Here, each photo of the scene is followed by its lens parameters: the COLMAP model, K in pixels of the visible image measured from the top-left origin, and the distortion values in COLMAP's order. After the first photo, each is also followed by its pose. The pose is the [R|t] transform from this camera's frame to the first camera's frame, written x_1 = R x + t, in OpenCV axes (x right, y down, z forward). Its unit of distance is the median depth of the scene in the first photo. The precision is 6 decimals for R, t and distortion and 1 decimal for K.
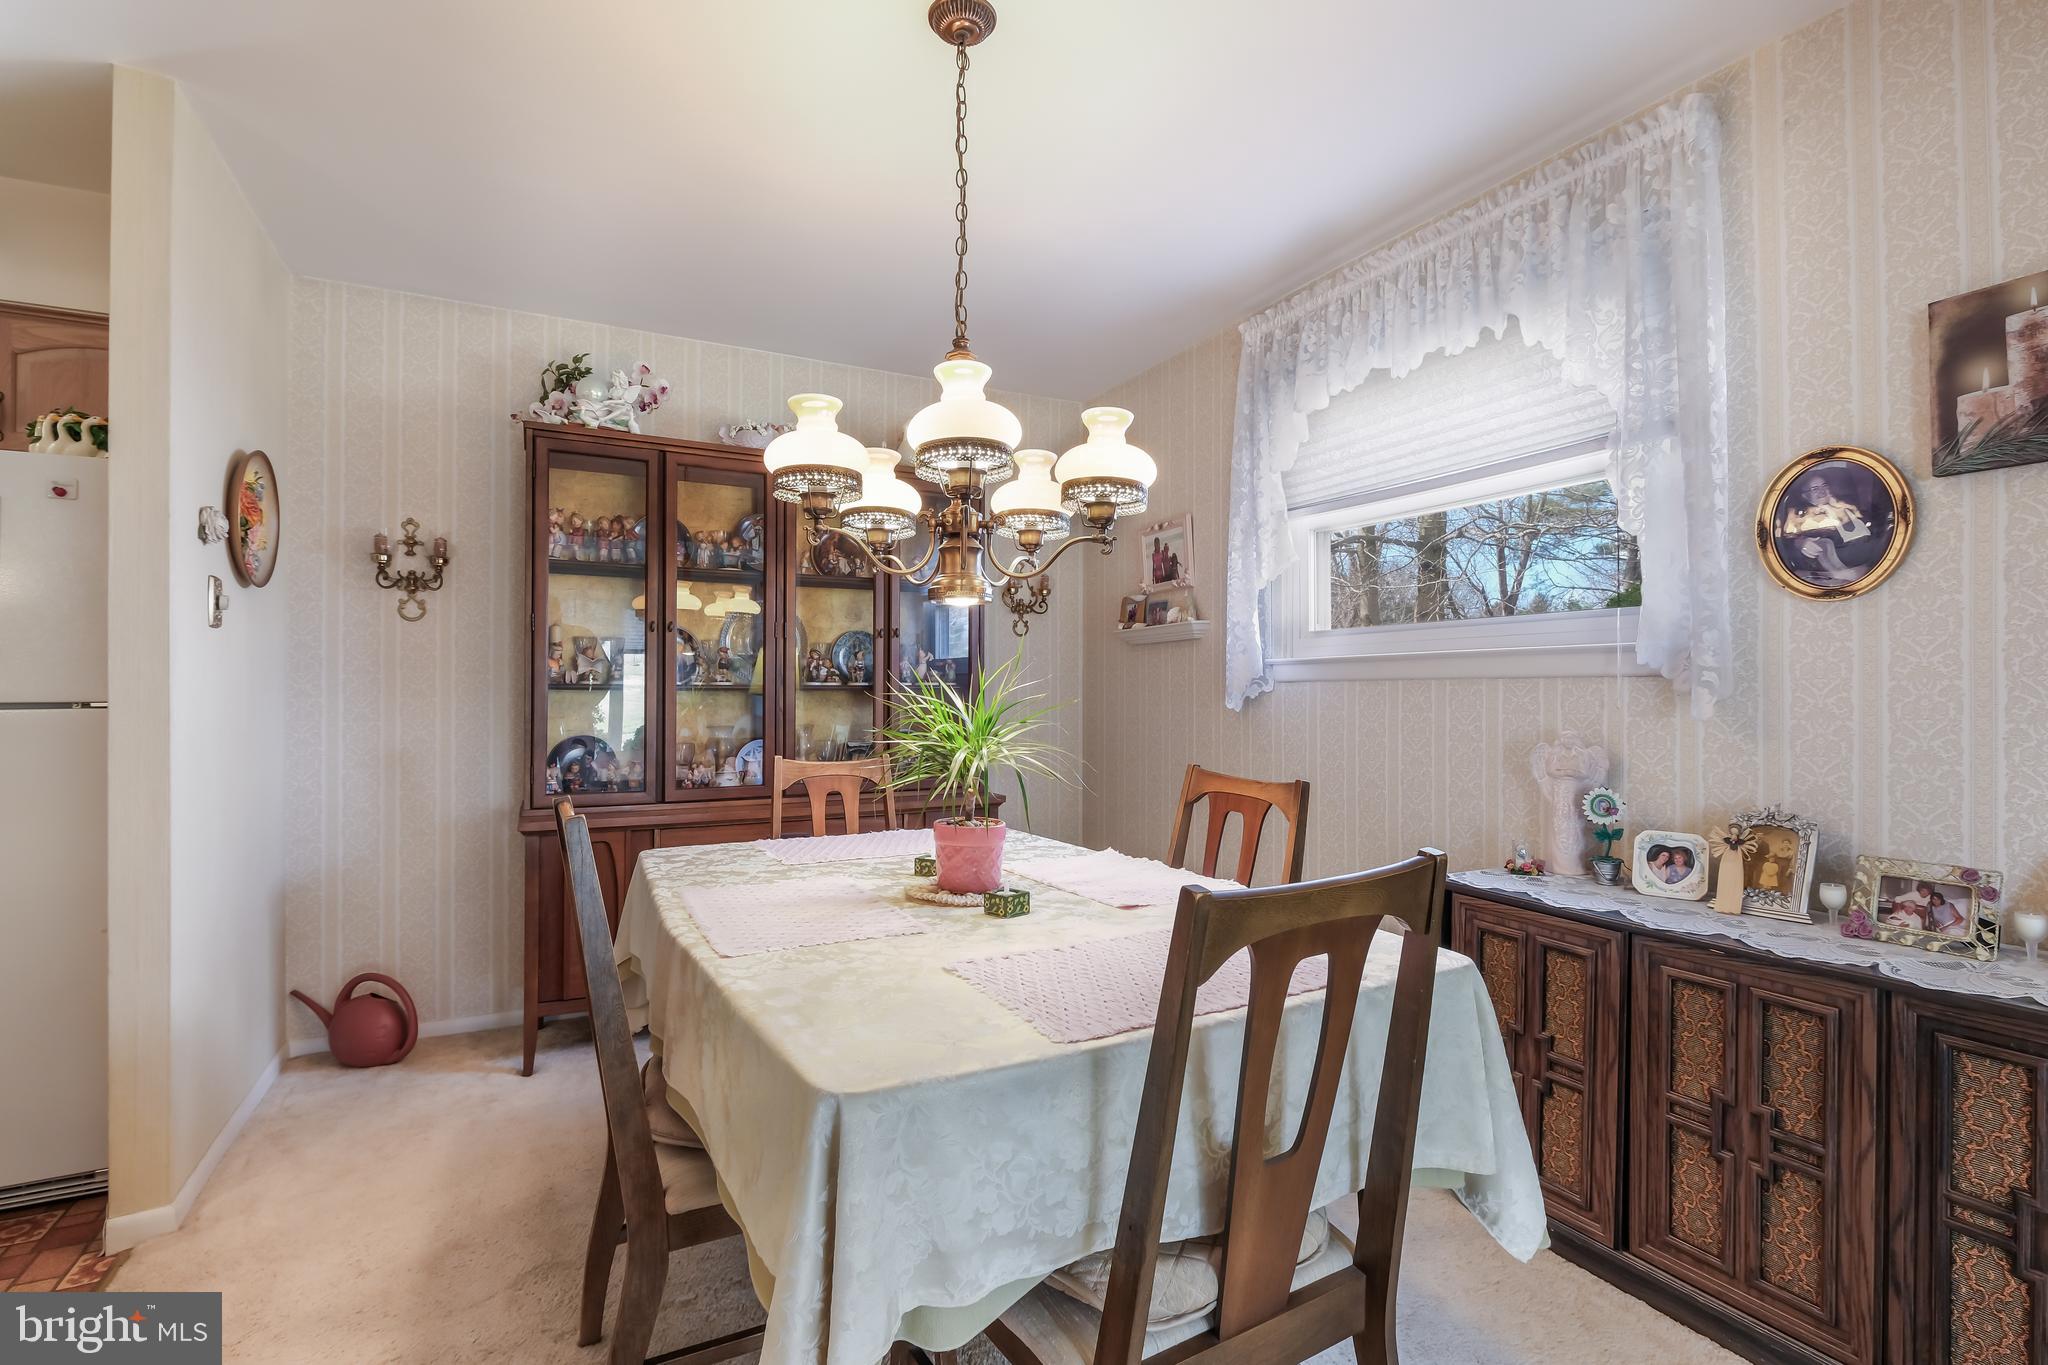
lens RADIAL K [[906.4, 0, 1124.3], [0, 906.4, 690.4], [0, 0, 1]] dist [0.003361, -0.001599]
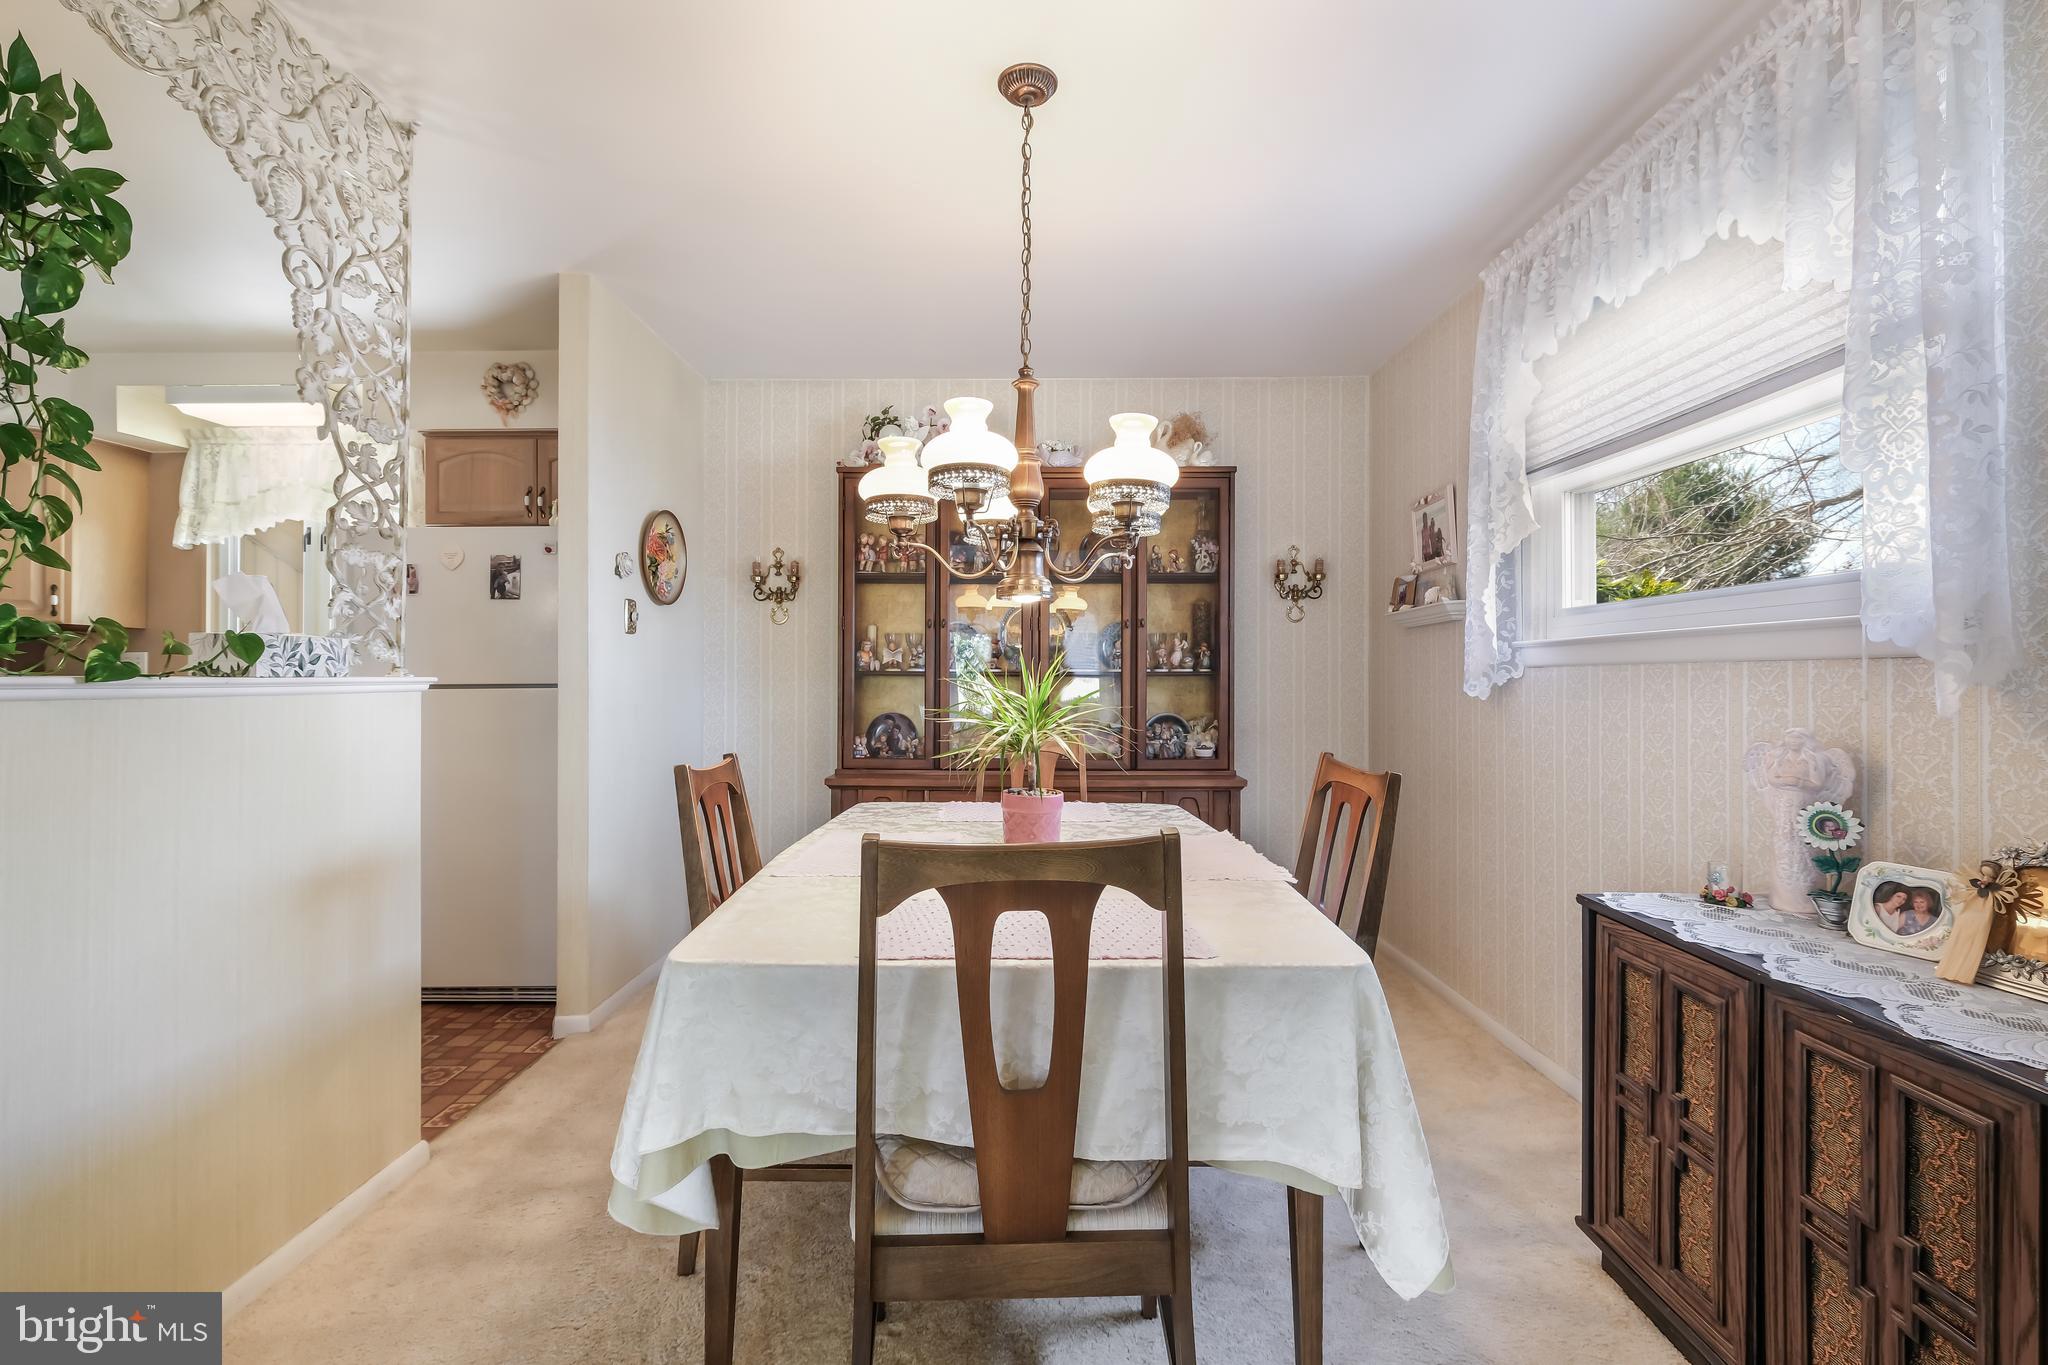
lens RADIAL K [[906.4, 0, 1071.0], [0, 906.4, 675.2], [0, 0, 1]] dist [0.003361, -0.001599]
pose [[0.881988, 0.000791, -0.471272, 0.310588], [-0.001947, 0.999996, -0.001965, 0.001898], [0.471269, 0.002650, 0.881986, 0.017669]]
